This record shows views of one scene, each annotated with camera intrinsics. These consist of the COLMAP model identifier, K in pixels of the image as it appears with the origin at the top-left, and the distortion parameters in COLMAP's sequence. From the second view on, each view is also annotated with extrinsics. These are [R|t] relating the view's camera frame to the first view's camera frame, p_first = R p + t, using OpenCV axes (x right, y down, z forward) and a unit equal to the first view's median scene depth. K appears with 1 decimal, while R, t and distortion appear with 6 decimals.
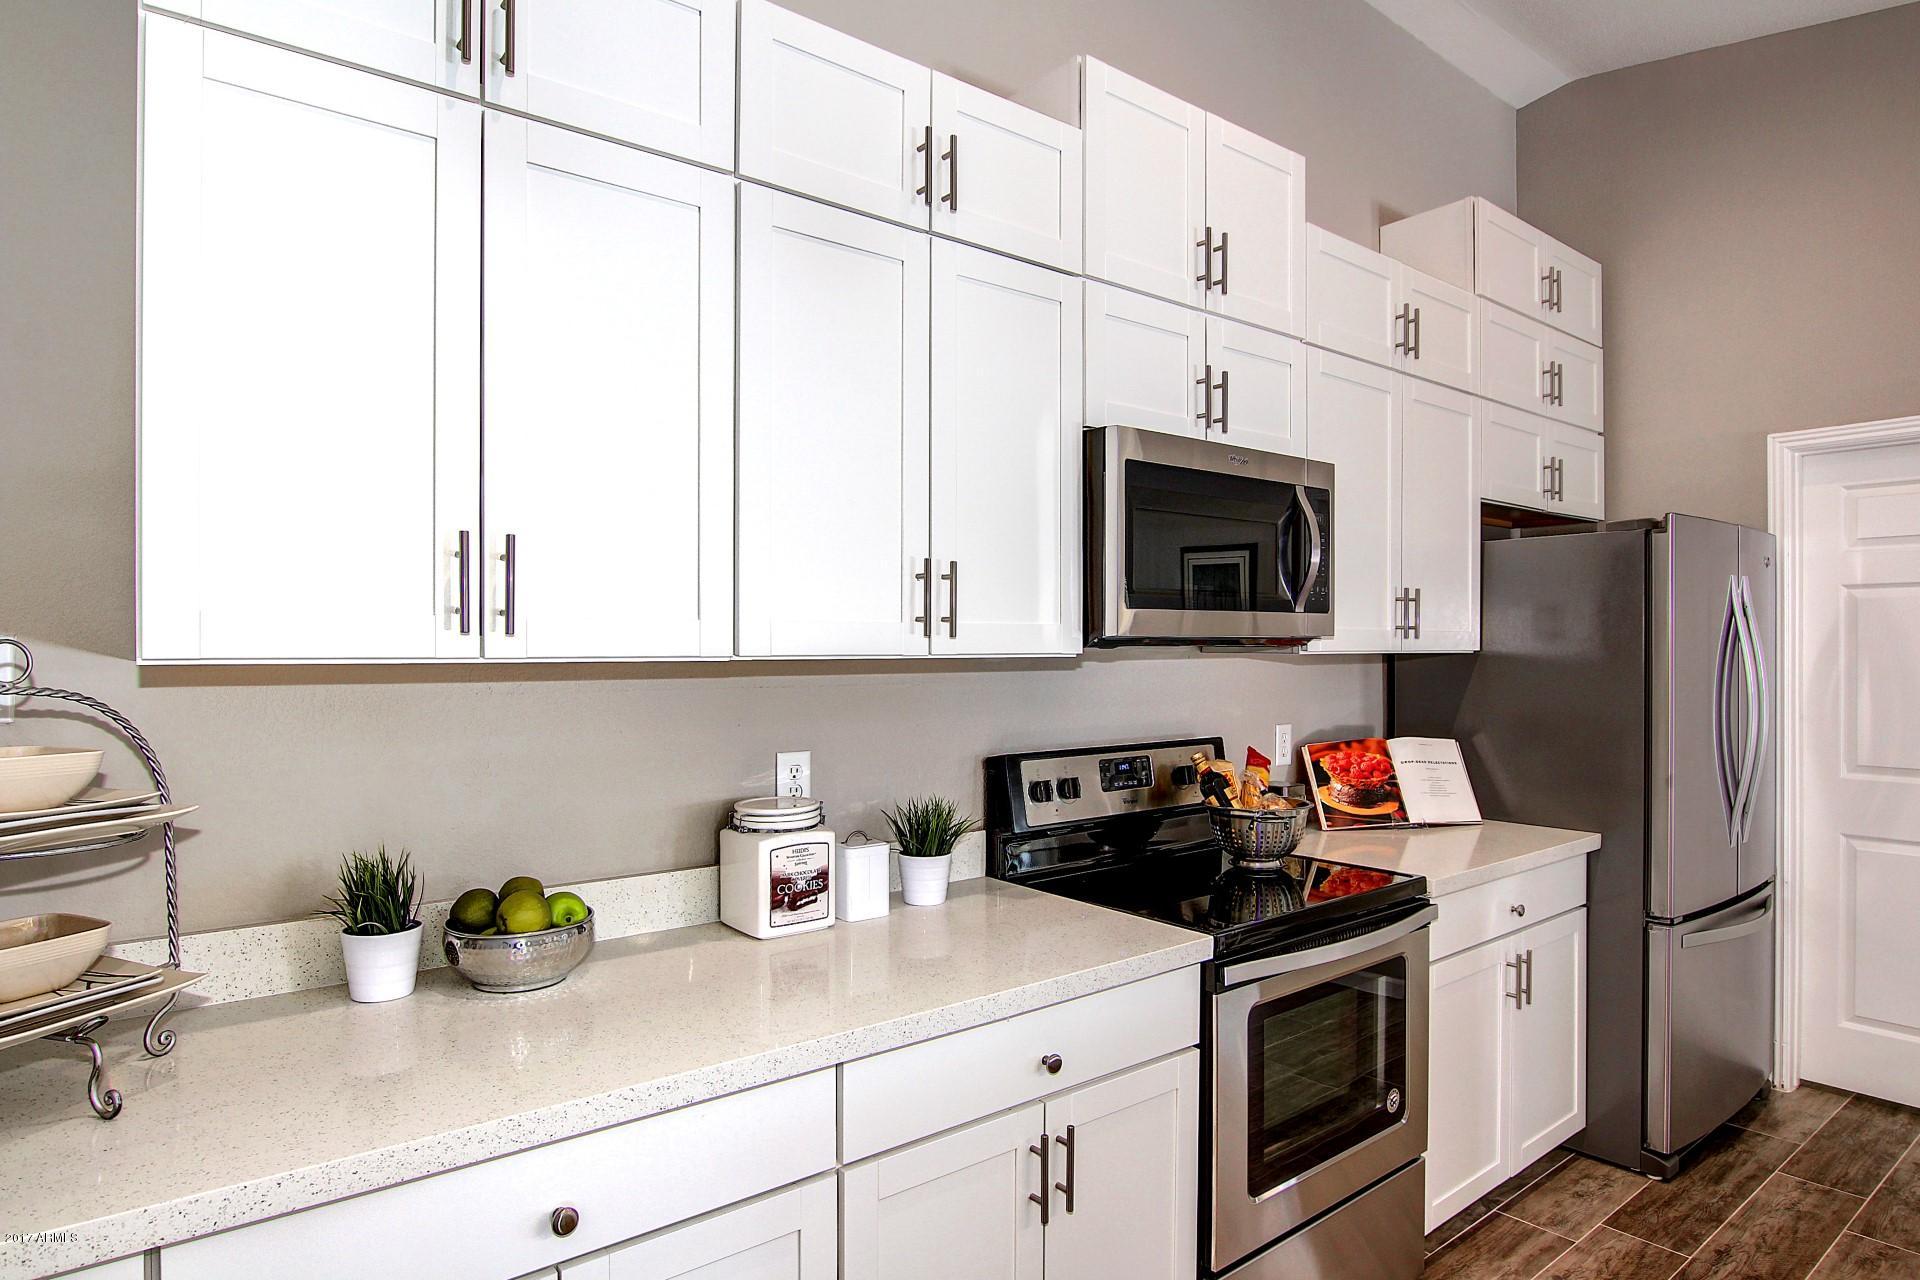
lens RADIAL K [[1084.1, 0, 969.8], [0, 1084.1, 643.4], [0, 0, 1]] dist [-0.017423, 0.004683]
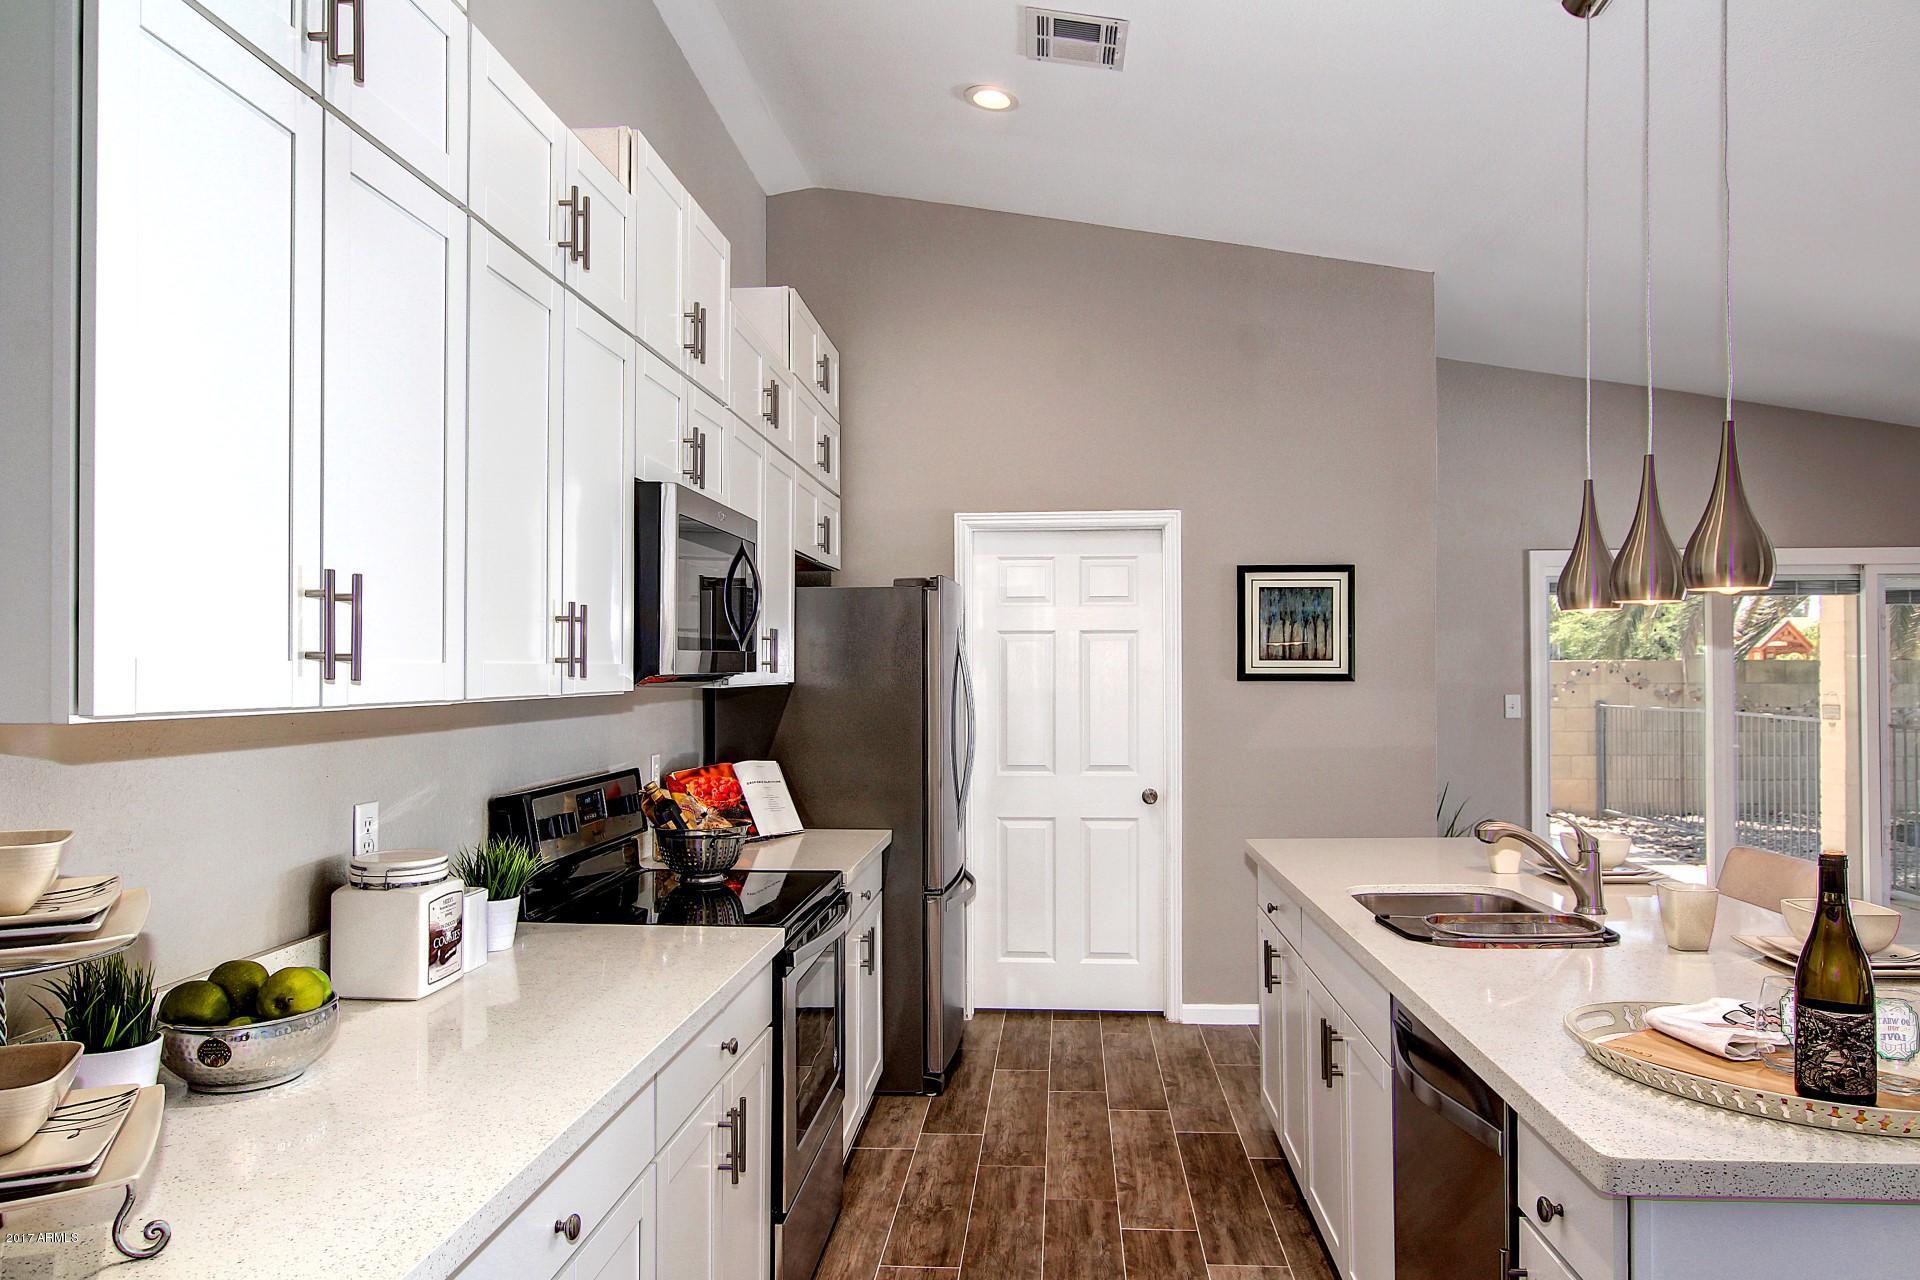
lens RADIAL K [[1275.1, 0, 960.1], [0, 1275.1, 652.4], [0, 0, 1]] dist [0.000641, 0.004482]
pose [[0.688547, 0.010750, 0.725112, -0.491056], [-0.003321, 0.999926, -0.011671, -0.012507], [-0.725184, 0.005628, 0.688532, -0.079550]]
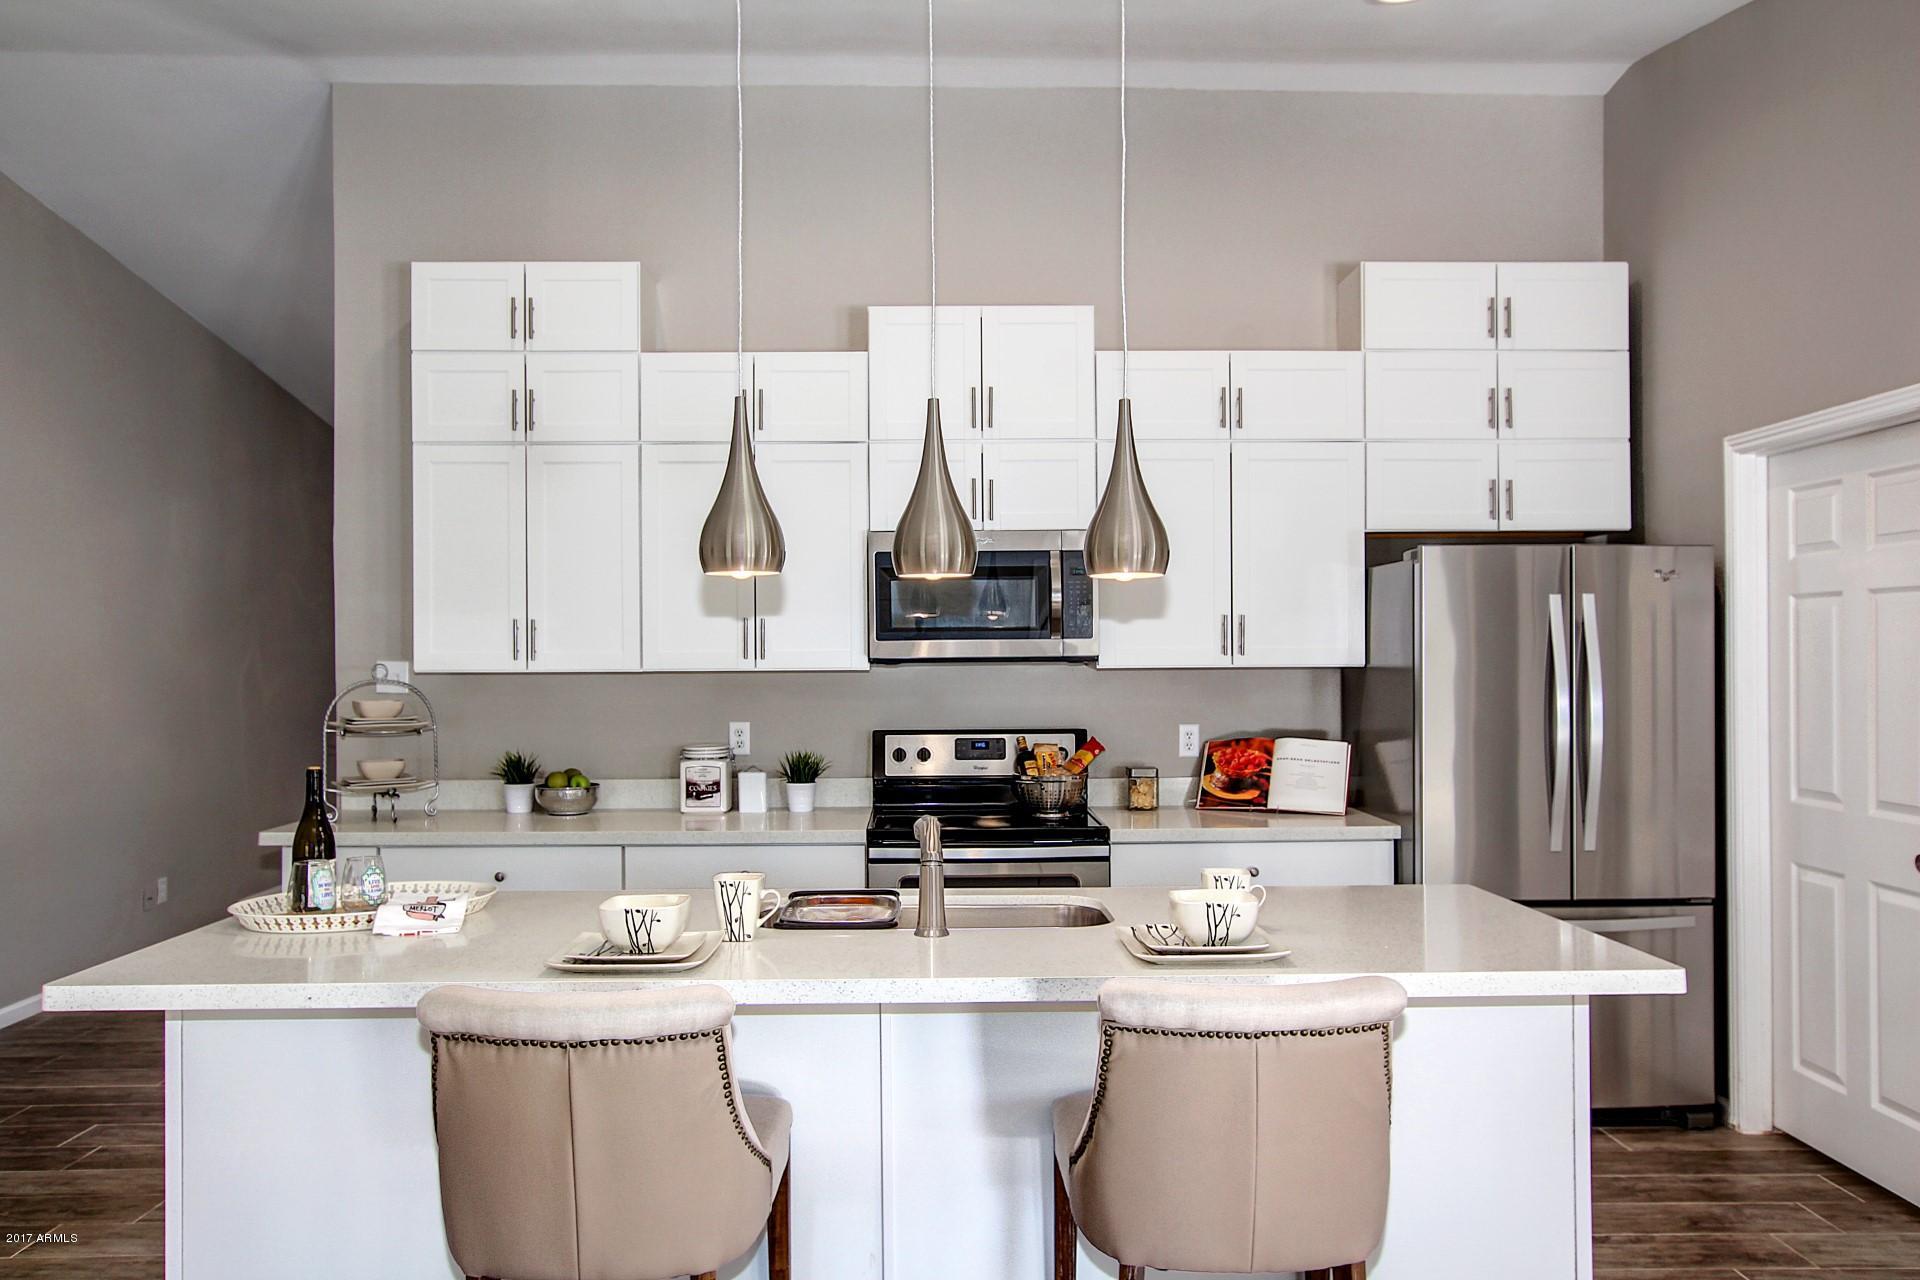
lens RADIAL K [[1362.7, 0, 961.9], [0, 1362.7, 639.9], [0, 0, 1]] dist [-0.004352, 0.000604]
pose [[0.797965, -0.010815, -0.602607, 1.246931], [0.006848, 0.999937, -0.008877, -0.012098], [0.602665, 0.002956, 0.797989, -0.494523]]
